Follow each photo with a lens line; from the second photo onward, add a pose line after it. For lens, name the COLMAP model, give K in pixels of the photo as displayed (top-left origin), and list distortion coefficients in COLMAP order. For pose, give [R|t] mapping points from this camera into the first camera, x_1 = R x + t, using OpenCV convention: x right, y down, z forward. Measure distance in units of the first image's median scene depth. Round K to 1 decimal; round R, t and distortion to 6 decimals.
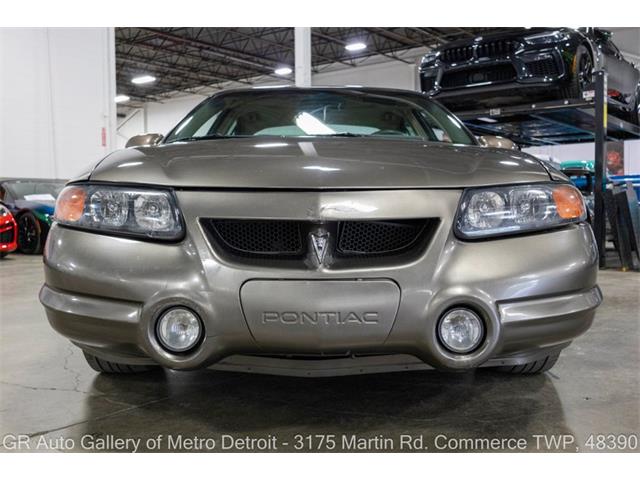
lens RADIAL K [[659.5, 0, 320.0], [0, 659.5, 240.0], [0, 0, 1]] dist [0.006575, 0.000687]
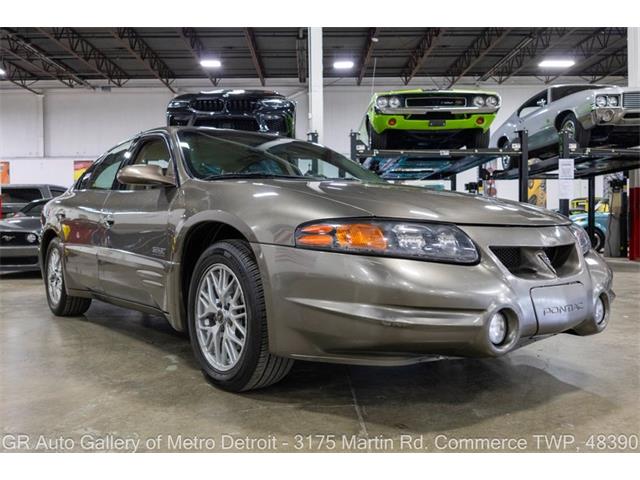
lens RADIAL K [[569.4, 0, 320.0], [0, 569.4, 240.0], [0, 0, 1]] dist [-0.008494, -0.013201]
pose [[0.783661, -0.010032, 0.621107, -0.954617], [0.029254, 0.999356, -0.020769, -0.025190], [-0.620499, 0.034446, 0.783450, 0.226488]]
